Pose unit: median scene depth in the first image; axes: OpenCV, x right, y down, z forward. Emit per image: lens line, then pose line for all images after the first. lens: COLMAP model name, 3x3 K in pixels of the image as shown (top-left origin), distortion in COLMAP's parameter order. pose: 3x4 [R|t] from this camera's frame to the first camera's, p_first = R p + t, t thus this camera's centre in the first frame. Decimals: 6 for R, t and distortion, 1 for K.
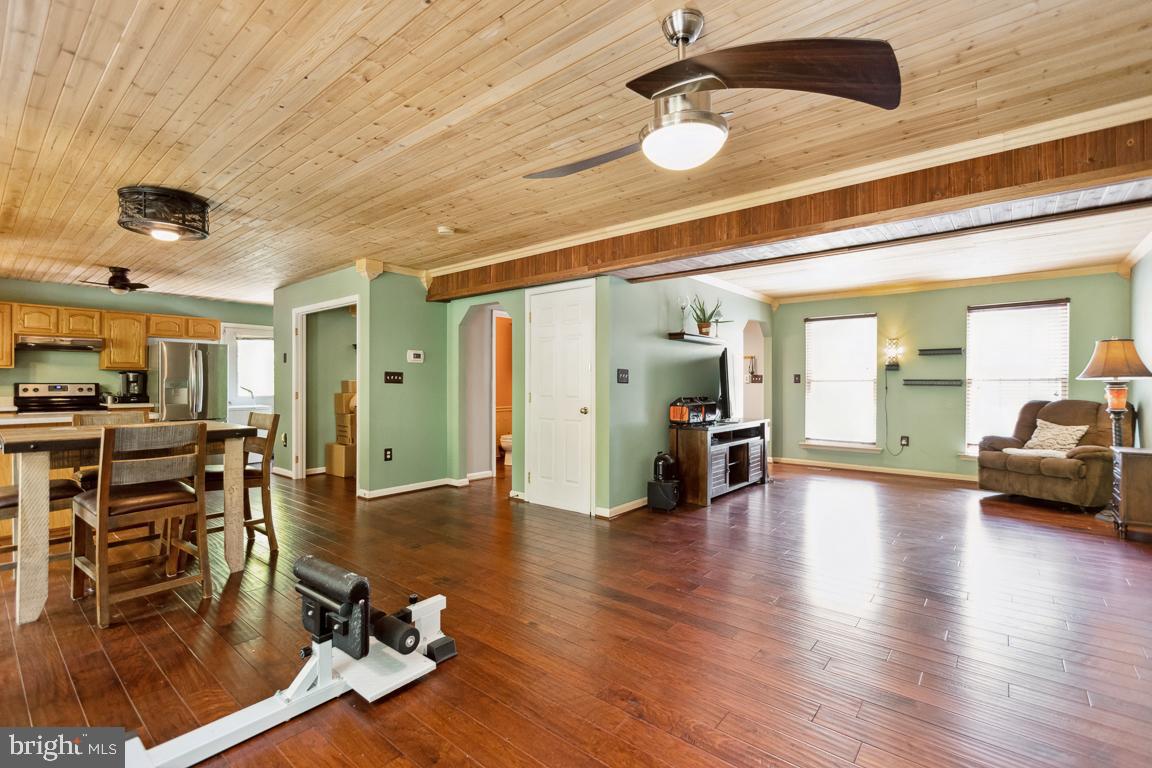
lens RADIAL K [[519.2, 0, 570.7], [0, 519.2, 384.6], [0, 0, 1]] dist [0.001554, 0.000090]
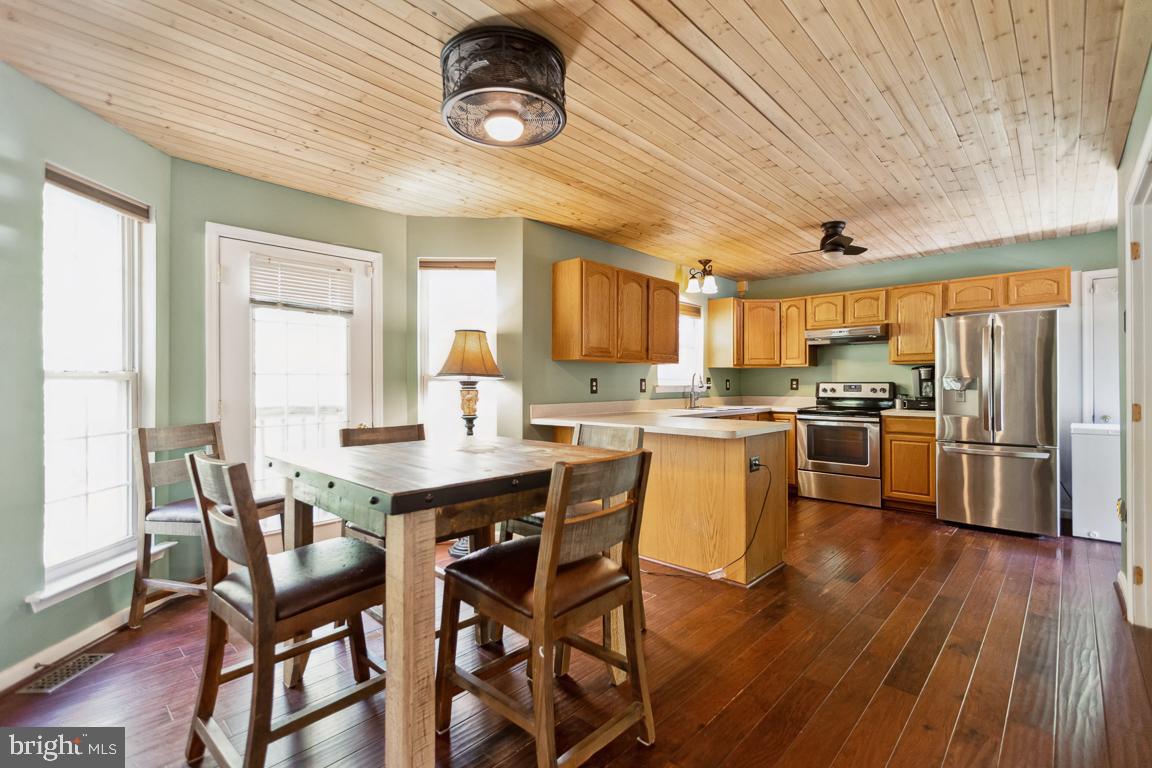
lens RADIAL K [[519.2, 0, 576.0], [0, 519.2, 379.0], [0, 0, 1]] dist [0.001554, 0.000090]
pose [[-0.059173, -0.006891, -0.998224, -0.106921], [-0.000511, 0.999976, -0.006873, -0.002145], [0.998248, 0.000103, -0.059175, 0.582500]]
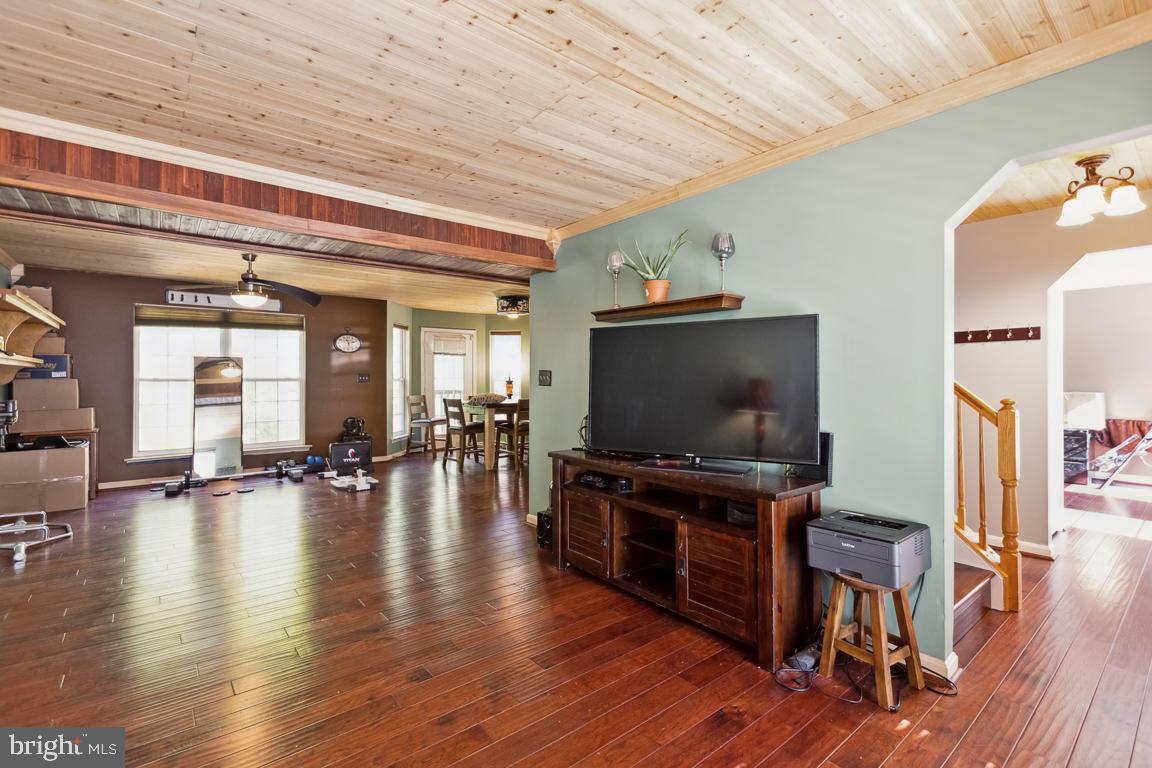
lens RADIAL K [[519.2, 0, 575.2], [0, 519.2, 382.1], [0, 0, 1]] dist [0.001554, 0.000090]
pose [[-0.182766, 0.000533, -0.983156, 0.695141], [-0.000293, 1.000000, 0.000596, -0.001289], [0.983156, 0.000397, -0.182766, 0.866474]]
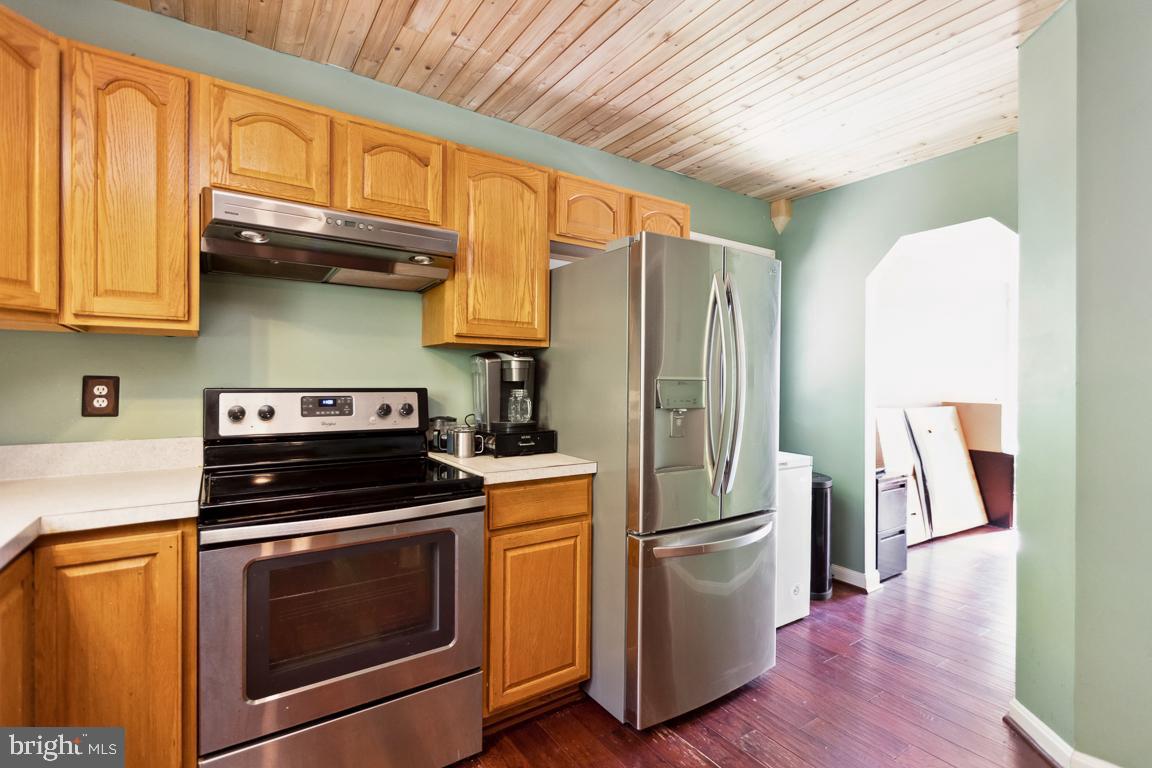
lens RADIAL K [[519.2, 0, 563.5], [0, 519.2, 388.2], [0, 0, 1]] dist [0.001554, 0.000090]
pose [[0.958729, 0.005786, -0.284263, -0.752128], [-0.004765, 0.999979, 0.004284, -0.005010], [0.284282, -0.002753, 0.958737, 0.734340]]
